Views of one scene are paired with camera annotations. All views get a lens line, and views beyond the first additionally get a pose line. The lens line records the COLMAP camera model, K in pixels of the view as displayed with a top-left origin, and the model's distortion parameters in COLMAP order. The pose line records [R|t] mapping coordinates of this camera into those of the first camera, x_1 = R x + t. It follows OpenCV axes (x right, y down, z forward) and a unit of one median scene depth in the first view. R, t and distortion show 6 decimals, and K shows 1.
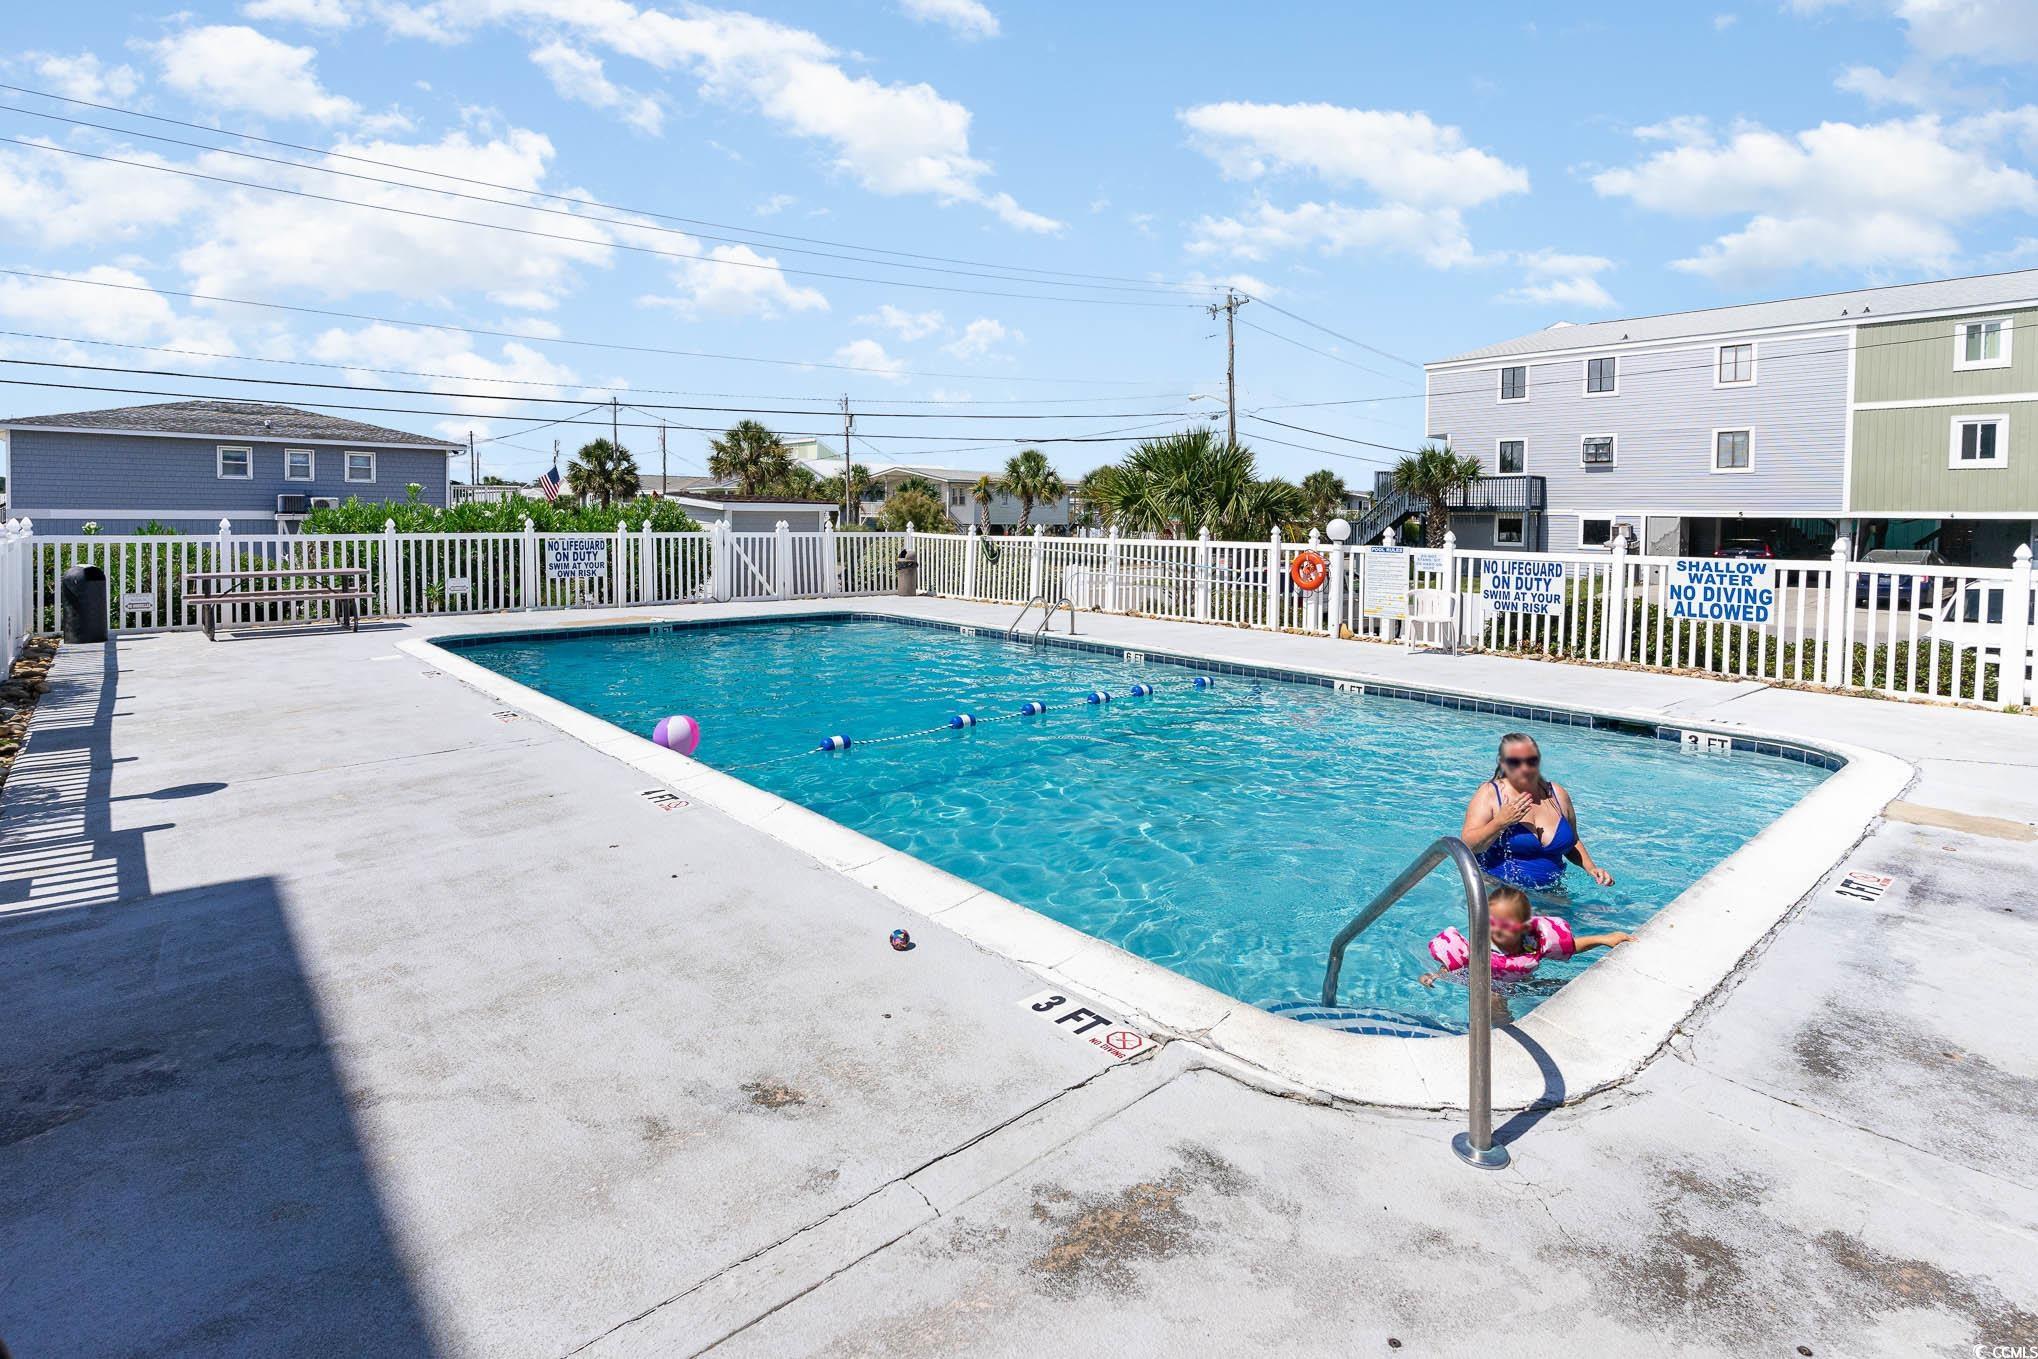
lens RADIAL K [[1021.7, 0, 1021.4], [0, 1021.7, 551.2], [0, 0, 1]] dist [0.004485, 0.001578]
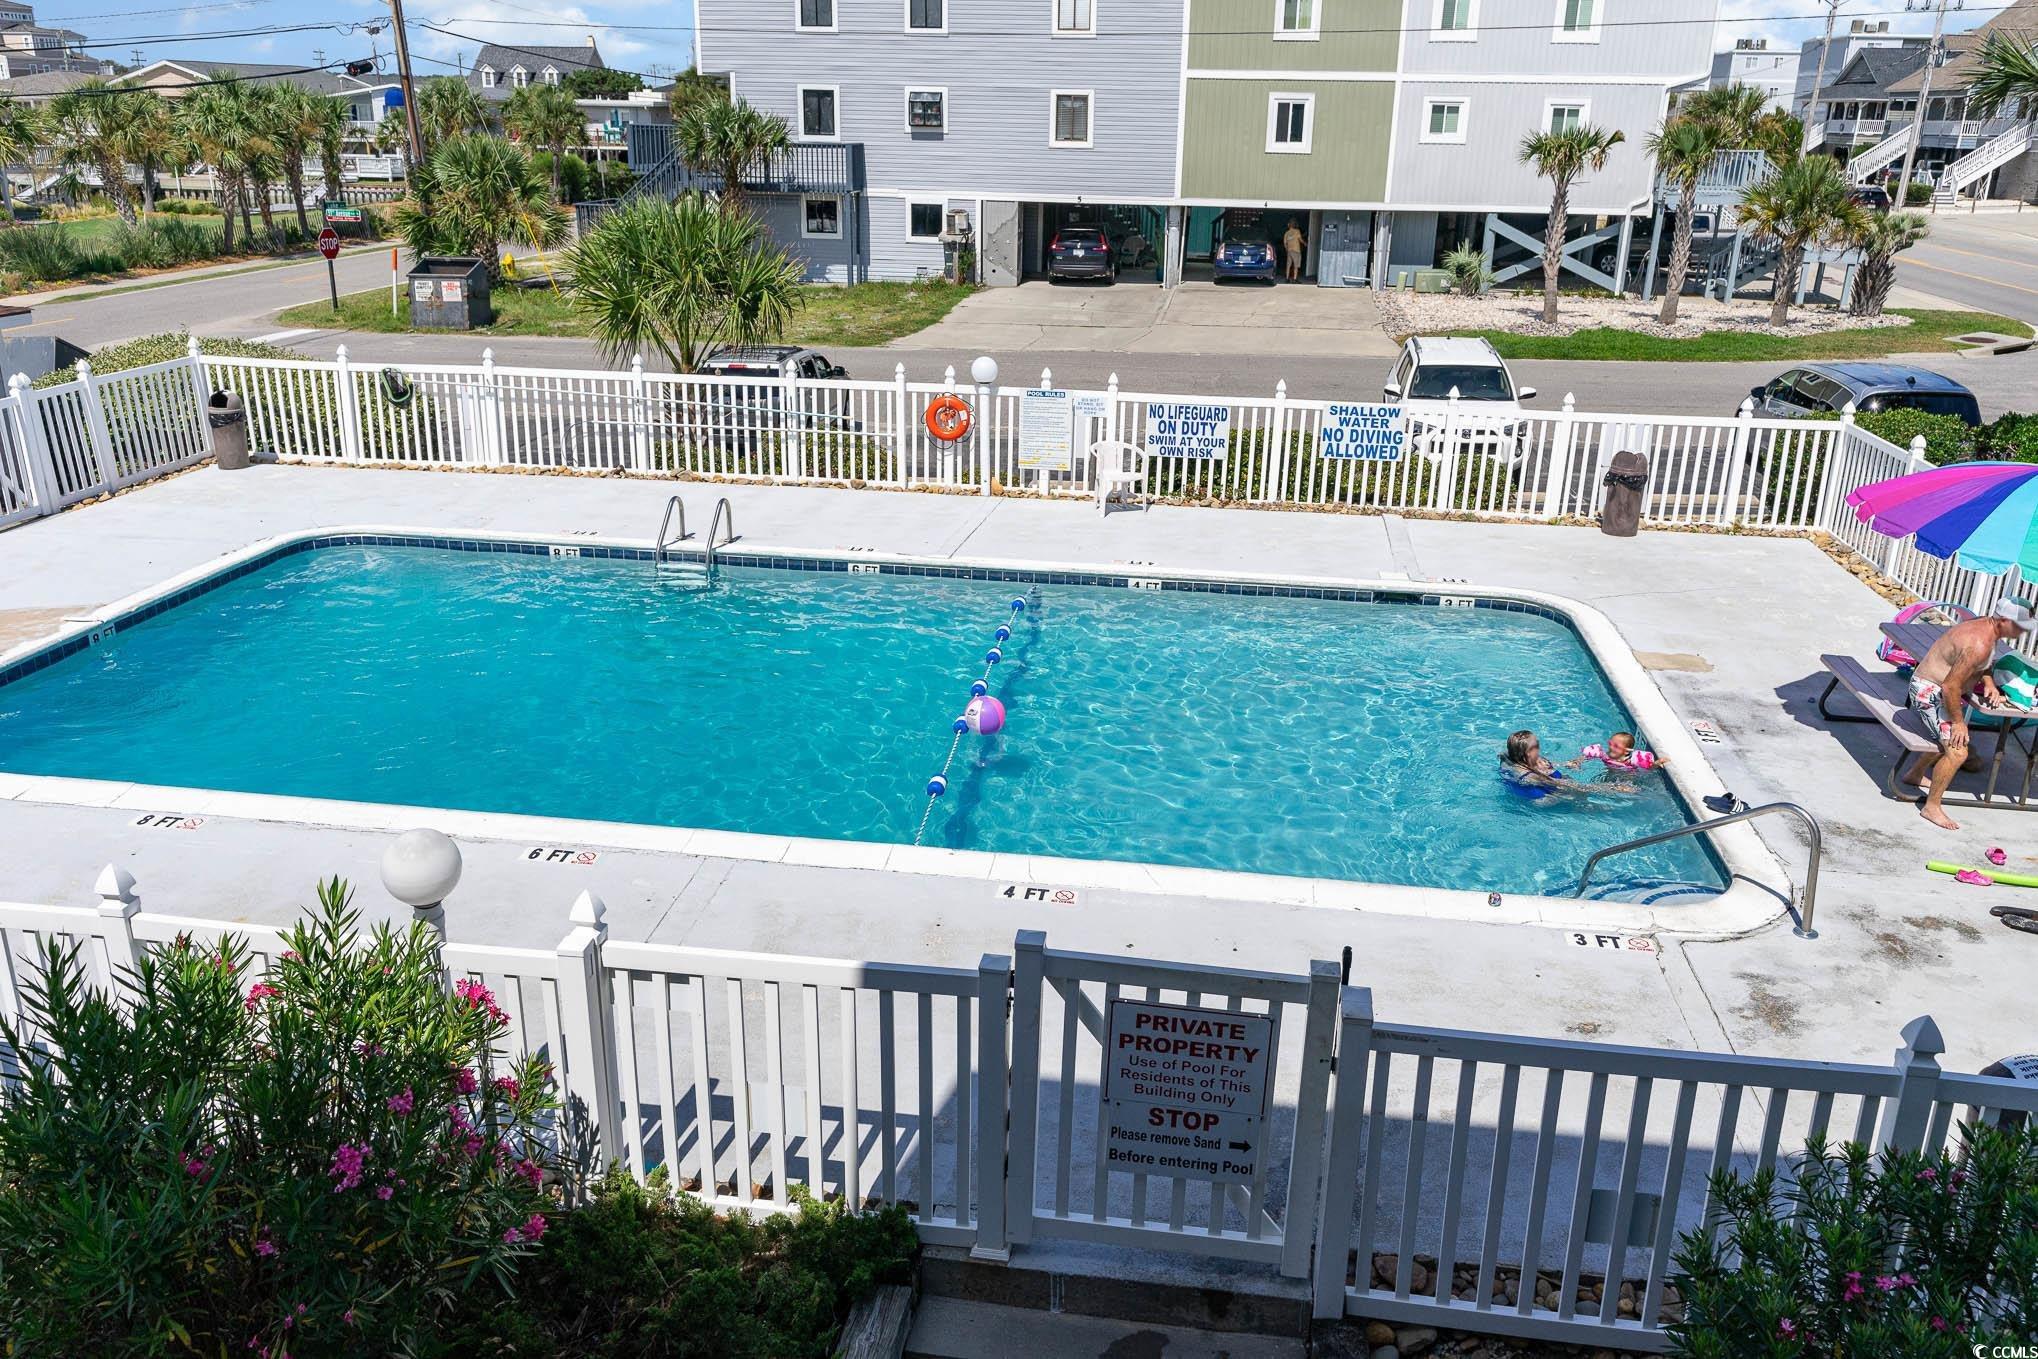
lens RADIAL K [[1599.9, 0, 1019.0], [0, 1599.9, 679.5], [0, 0, 1]] dist [-0.003676, -0.004346]
pose [[0.767985, -0.213416, 0.603864, -0.526949], [0.012781, 0.947769, 0.318702, -0.198742], [-0.640340, -0.237040, 0.730600, -0.061618]]
